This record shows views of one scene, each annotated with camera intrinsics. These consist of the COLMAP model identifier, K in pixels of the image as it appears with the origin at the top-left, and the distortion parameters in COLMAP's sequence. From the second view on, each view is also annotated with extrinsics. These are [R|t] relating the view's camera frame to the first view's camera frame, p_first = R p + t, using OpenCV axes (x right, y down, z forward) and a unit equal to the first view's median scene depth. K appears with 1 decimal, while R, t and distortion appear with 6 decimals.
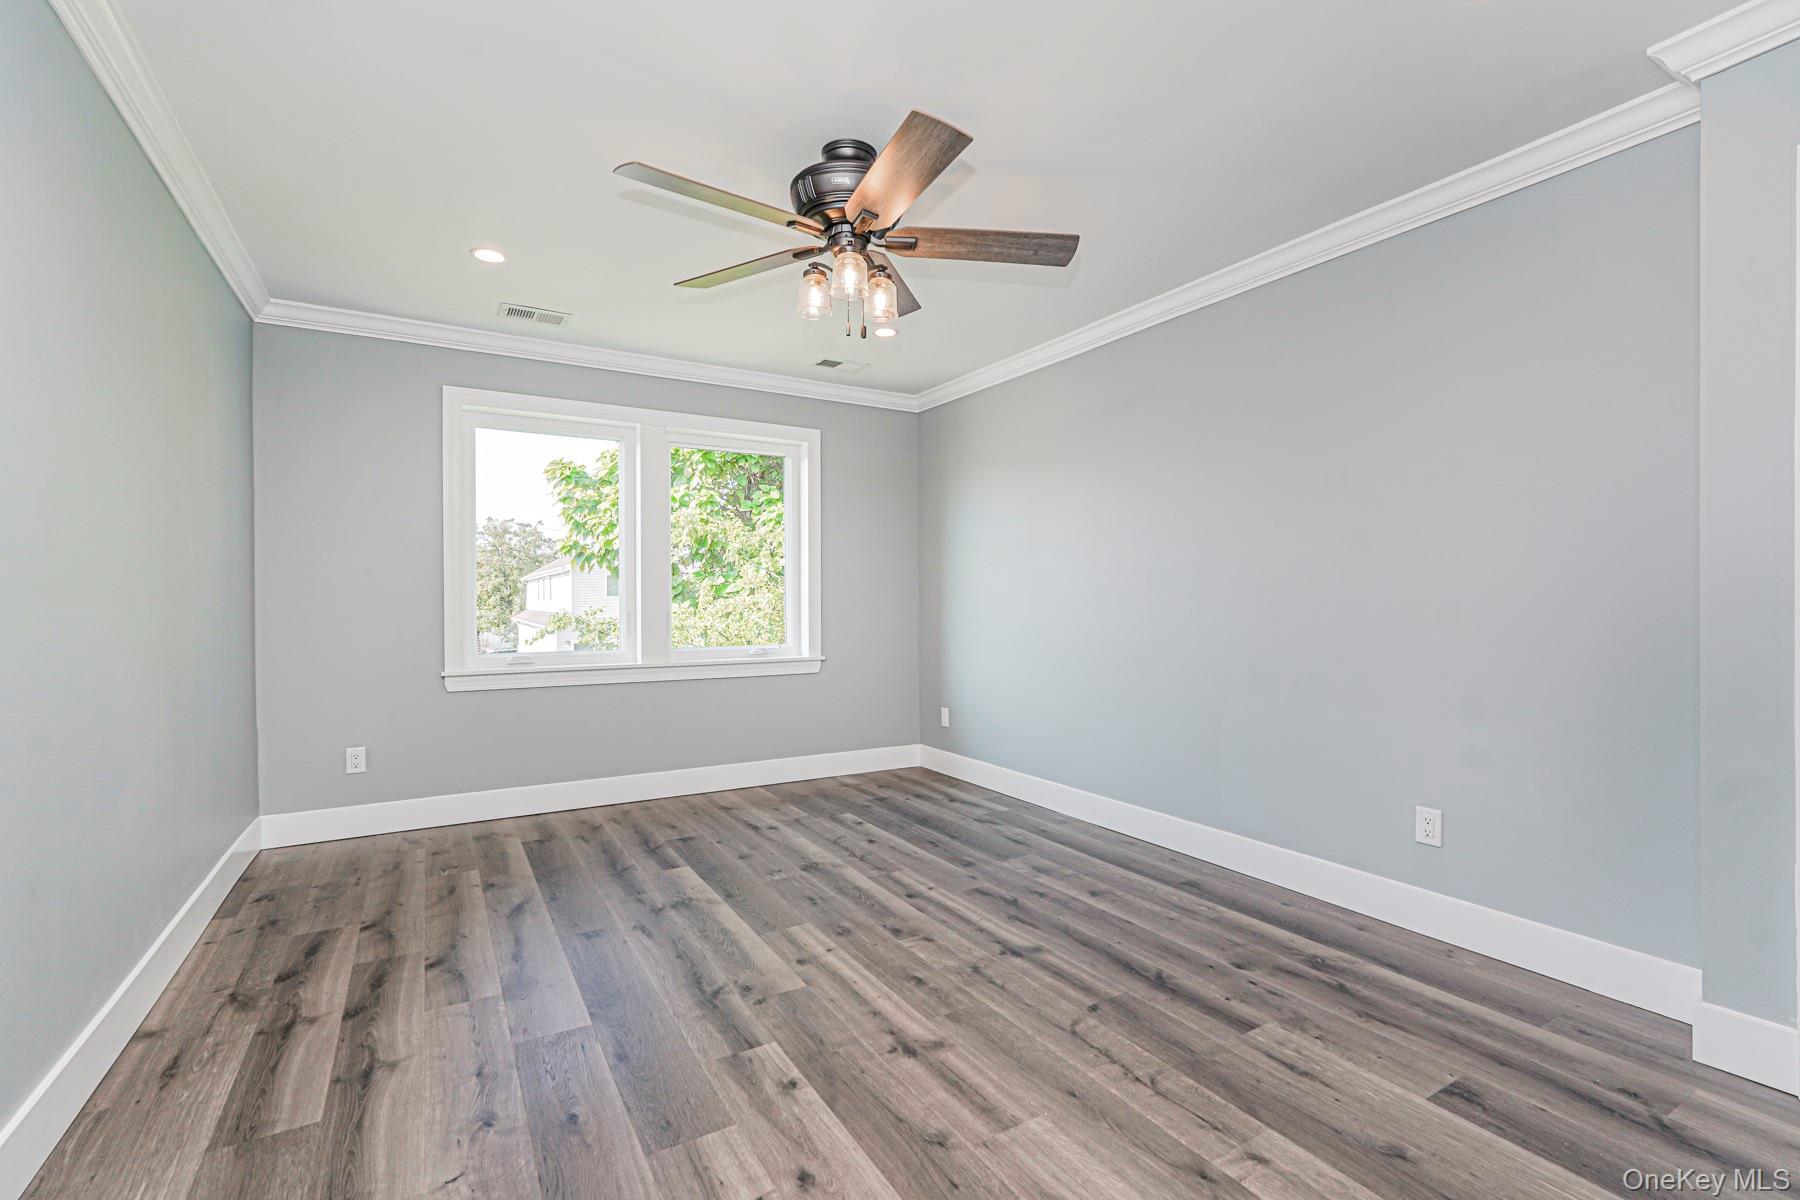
lens RADIAL K [[794.1, 0, 897.7], [0, 794.1, 598.7], [0, 0, 1]] dist [-0.020253, 0.008916]
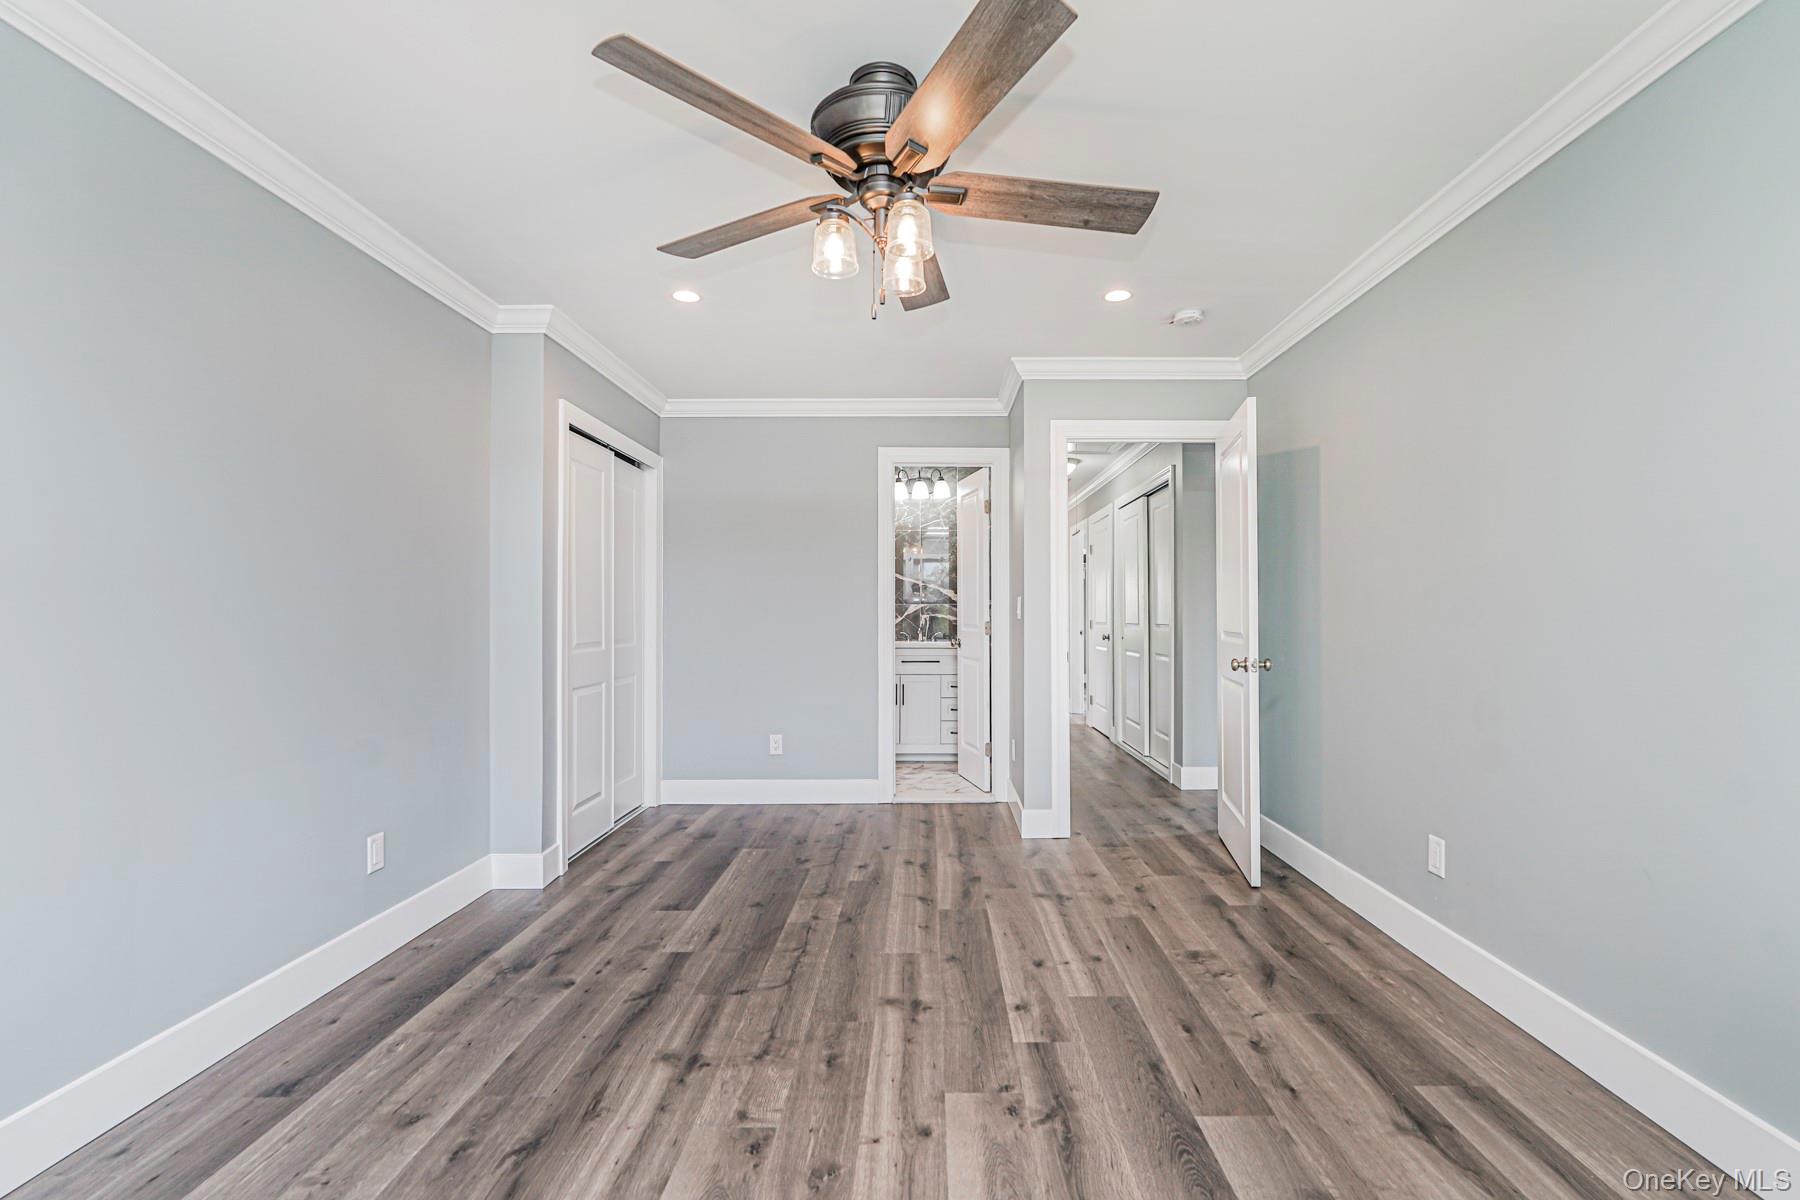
lens RADIAL K [[795.6, 0, 900.4], [0, 795.6, 609.1], [0, 0, 1]] dist [-0.018810, 0.009134]
pose [[-0.841208, 0.009524, 0.540628, -0.559618], [0.006560, 0.999951, -0.007409, -0.022769], [-0.540673, -0.002686, -0.841229, 1.813553]]
